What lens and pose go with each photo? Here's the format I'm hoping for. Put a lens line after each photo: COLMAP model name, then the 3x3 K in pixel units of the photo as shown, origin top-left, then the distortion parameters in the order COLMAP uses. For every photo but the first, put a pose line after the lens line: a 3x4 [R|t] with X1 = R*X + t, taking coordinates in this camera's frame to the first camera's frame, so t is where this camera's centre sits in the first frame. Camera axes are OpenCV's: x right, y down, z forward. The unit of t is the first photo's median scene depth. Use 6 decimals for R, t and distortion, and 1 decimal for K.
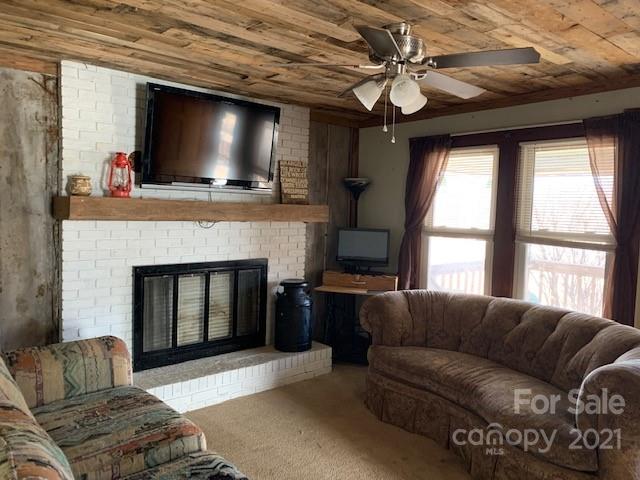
lens RADIAL K [[517.3, 0, 320.1], [0, 517.3, 237.1], [0, 0, 1]] dist [0.120521, -0.061464]
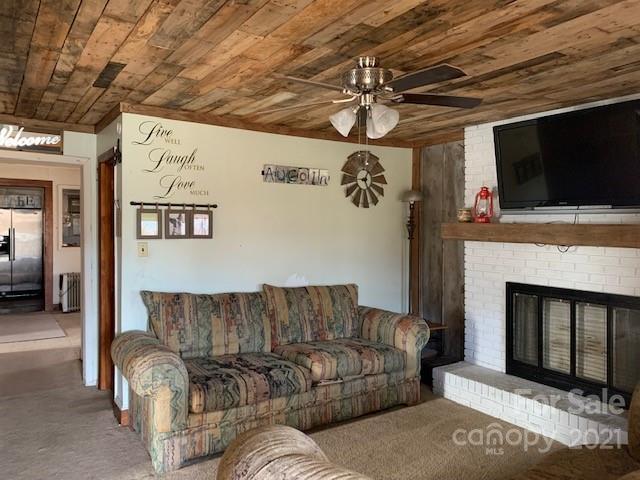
lens RADIAL K [[517.3, 0, 320.6], [0, 517.3, 239.2], [0, 0, 1]] dist [0.120521, -0.061464]
pose [[-0.129358, 0.002562, -0.991595, 0.828759], [-0.076033, 0.997027, 0.012495, -0.020480], [0.988679, 0.077011, -0.128778, 0.713554]]
